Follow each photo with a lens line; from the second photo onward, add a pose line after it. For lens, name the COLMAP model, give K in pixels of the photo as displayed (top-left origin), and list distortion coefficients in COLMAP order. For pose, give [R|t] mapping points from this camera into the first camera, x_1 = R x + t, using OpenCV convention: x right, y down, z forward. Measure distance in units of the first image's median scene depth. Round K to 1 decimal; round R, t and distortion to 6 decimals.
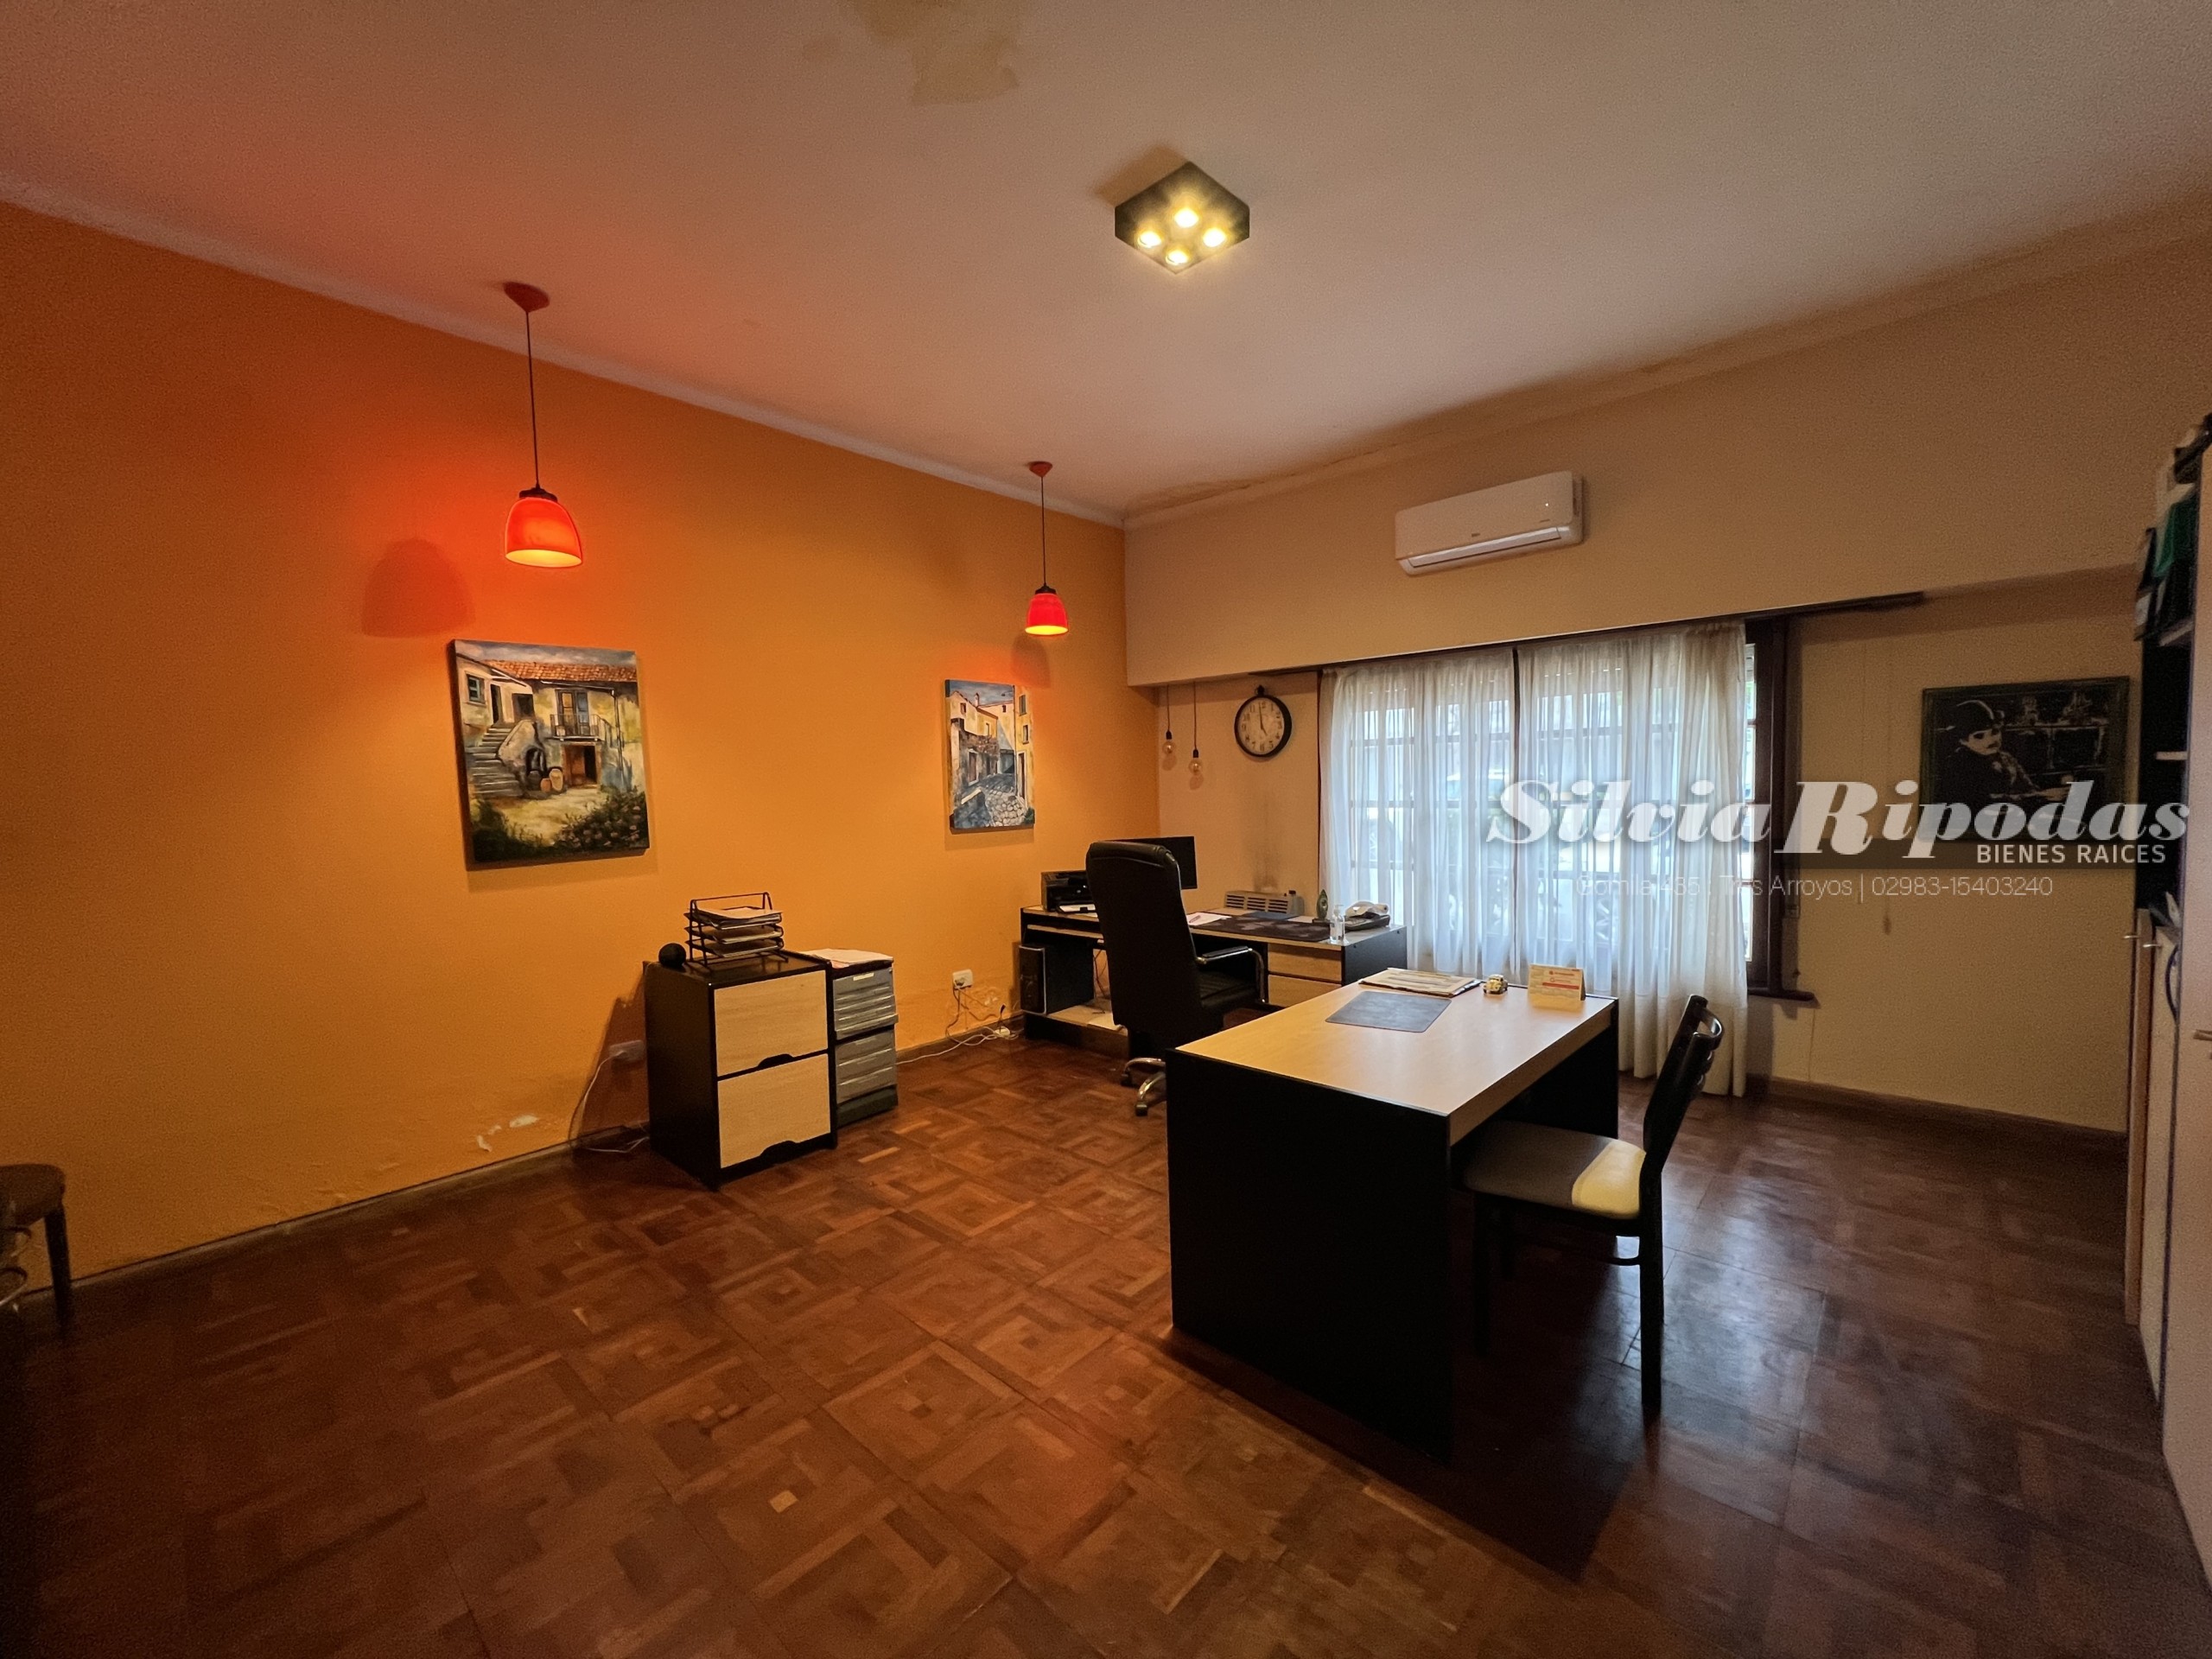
lens RADIAL K [[887.3, 0, 1105.7], [0, 887.3, 832.0], [0, 0, 1]] dist [0.001728, 0.000156]
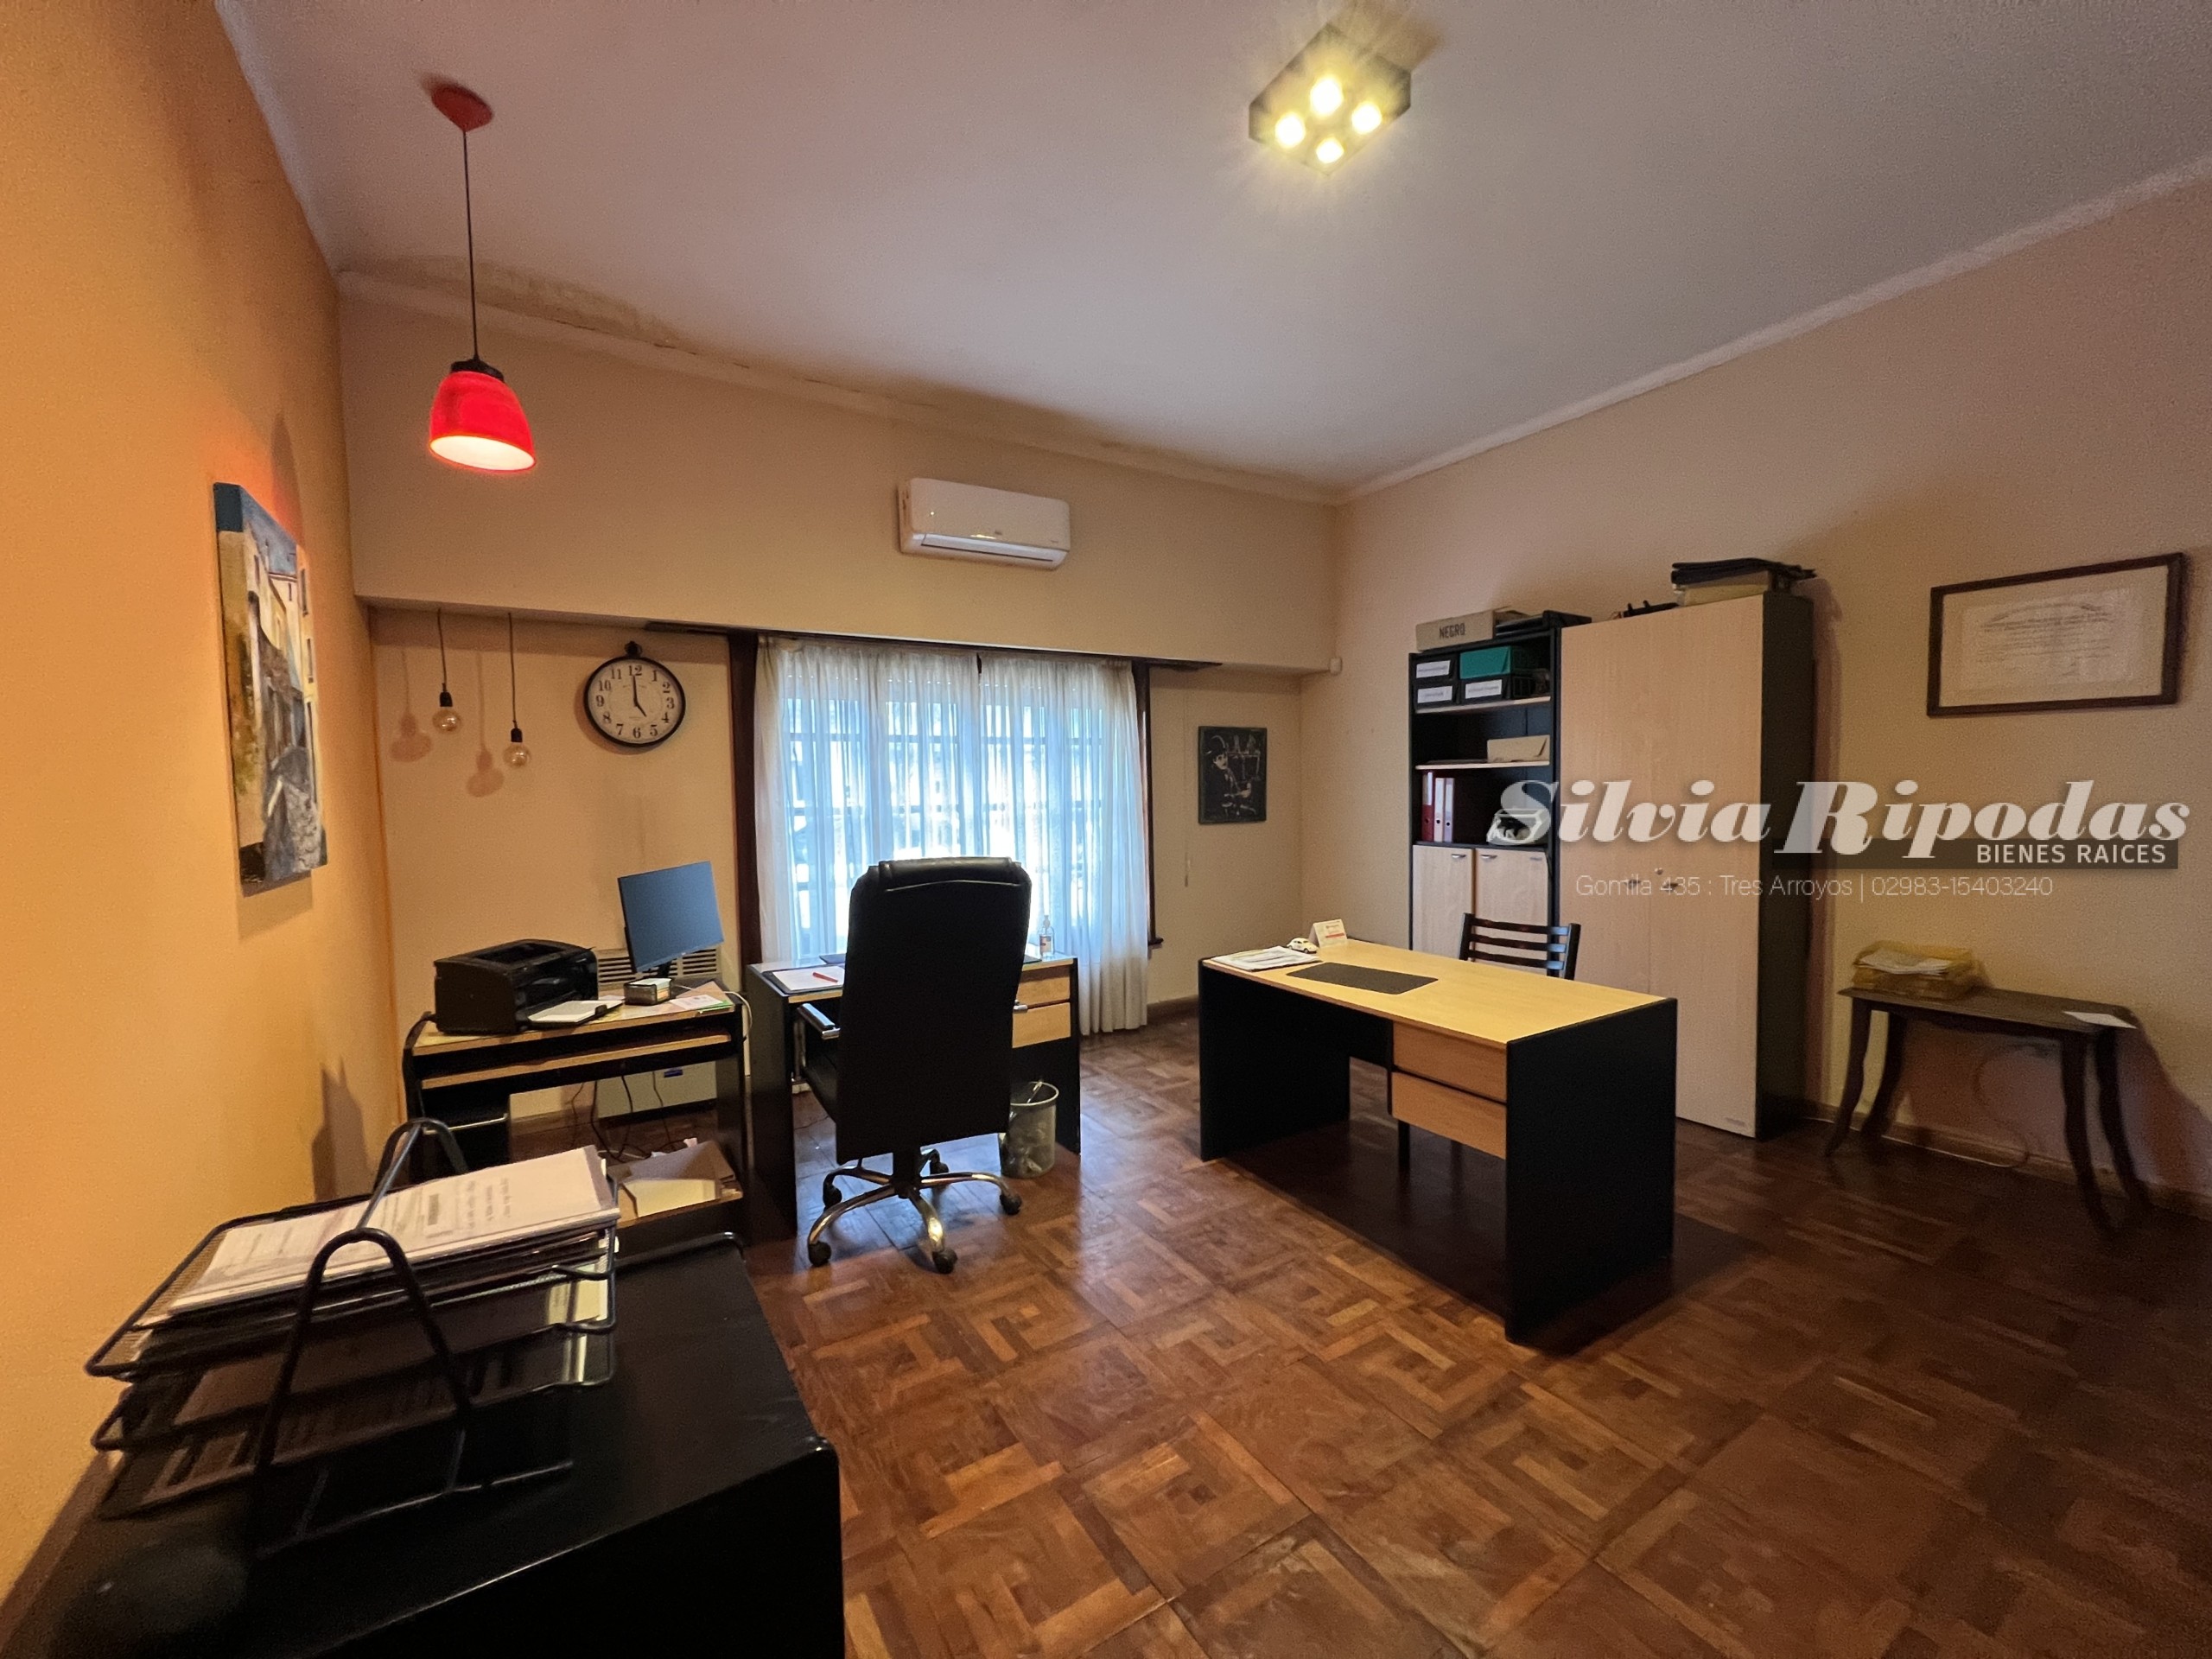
lens RADIAL K [[882.8, 0, 1101.2], [0, 882.8, 833.9], [0, 0, 1]] dist [-0.002005, 0.000086]
pose [[0.266931, -0.033880, 0.963120, -0.449127], [0.064316, 0.997780, 0.017274, -0.007918], [-0.961567, 0.057333, 0.268517, 0.563232]]
